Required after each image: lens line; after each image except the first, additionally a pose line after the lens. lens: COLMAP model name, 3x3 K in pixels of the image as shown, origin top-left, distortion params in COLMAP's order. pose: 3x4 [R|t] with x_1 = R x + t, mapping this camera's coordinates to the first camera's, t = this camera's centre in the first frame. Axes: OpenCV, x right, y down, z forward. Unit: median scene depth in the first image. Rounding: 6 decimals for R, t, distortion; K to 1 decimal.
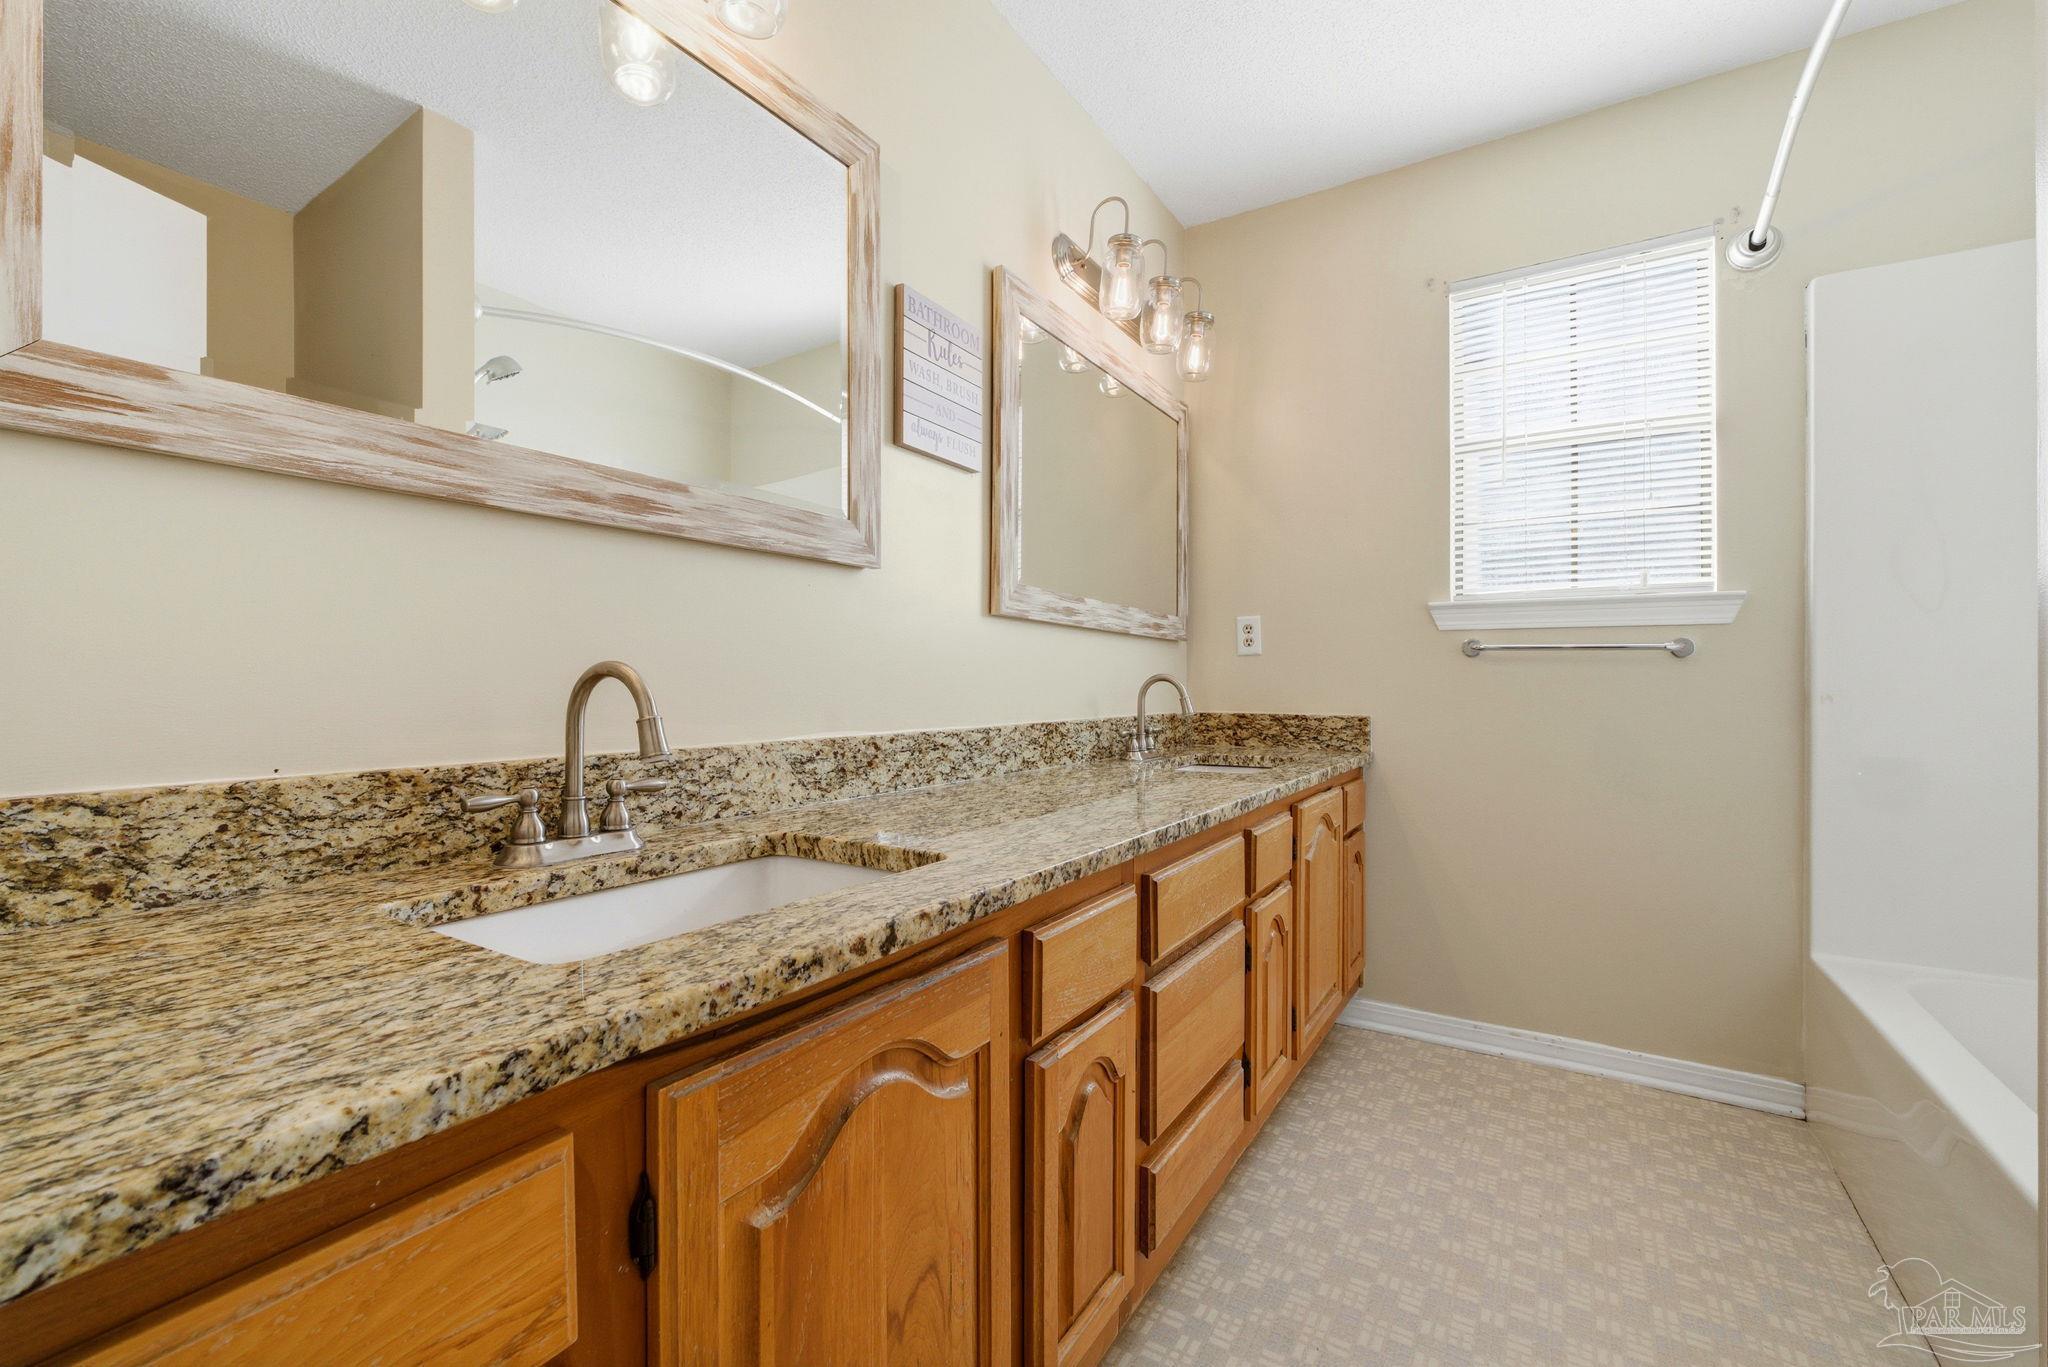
lens RADIAL K [[867.8, 0, 1025.9], [0, 867.8, 676.8], [0, 0, 1]] dist [-0.018665, 0.005752]
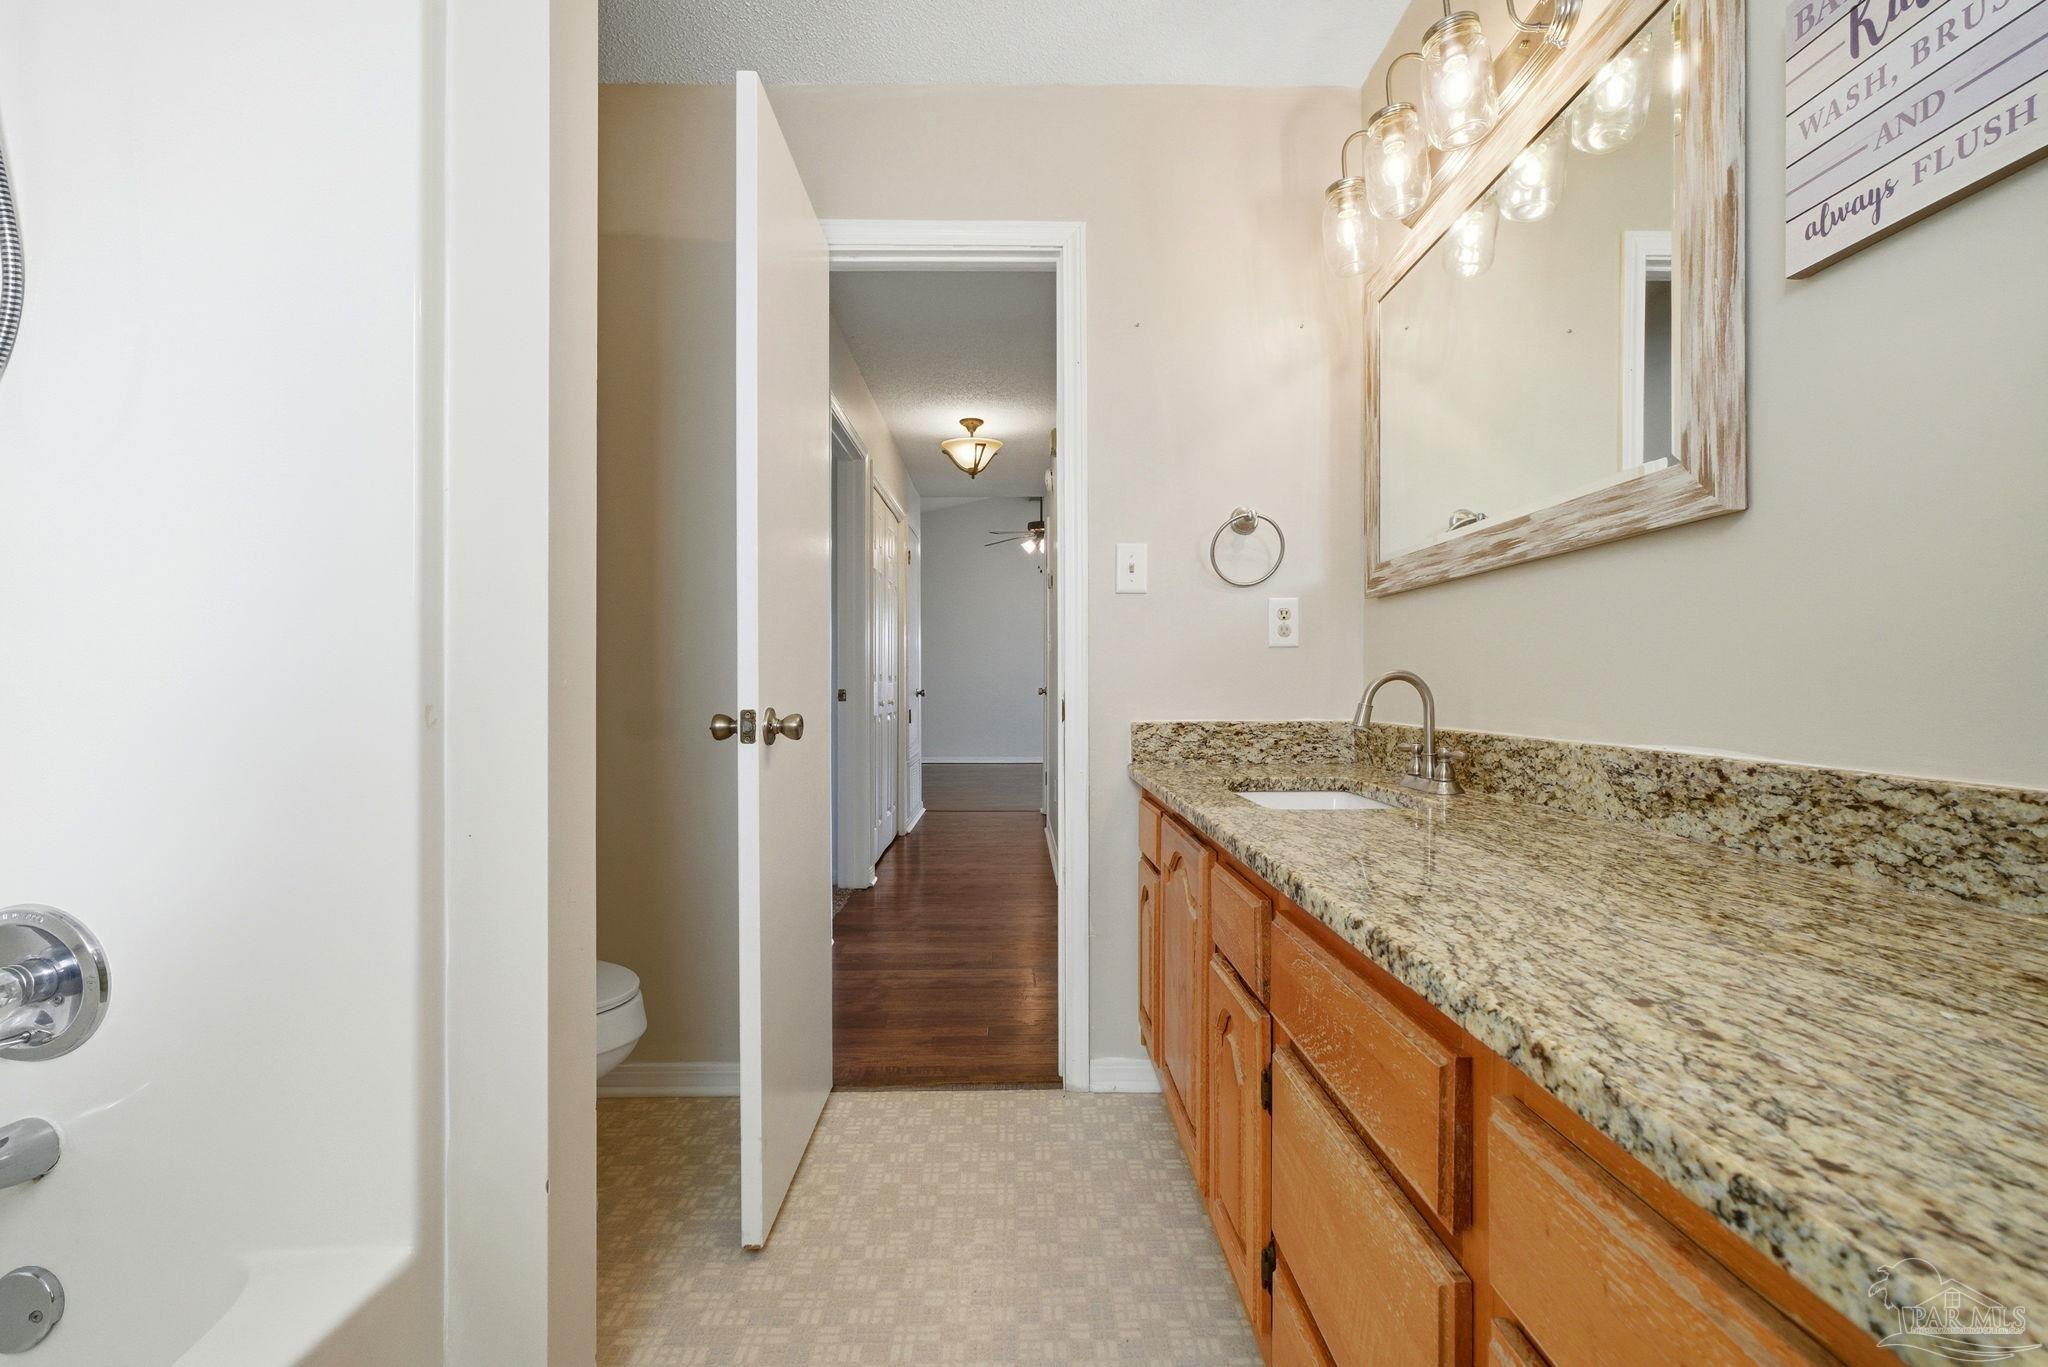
lens RADIAL K [[867.8, 0, 1025.9], [0, 867.8, 676.8], [0, 0, 1]] dist [-0.018665, 0.005752]
pose [[-0.839787, -0.006953, -0.542871, 0.686741], [0.003214, 0.999837, -0.017777, 0.014798], [0.542906, -0.016674, -0.839628, 1.349323]]
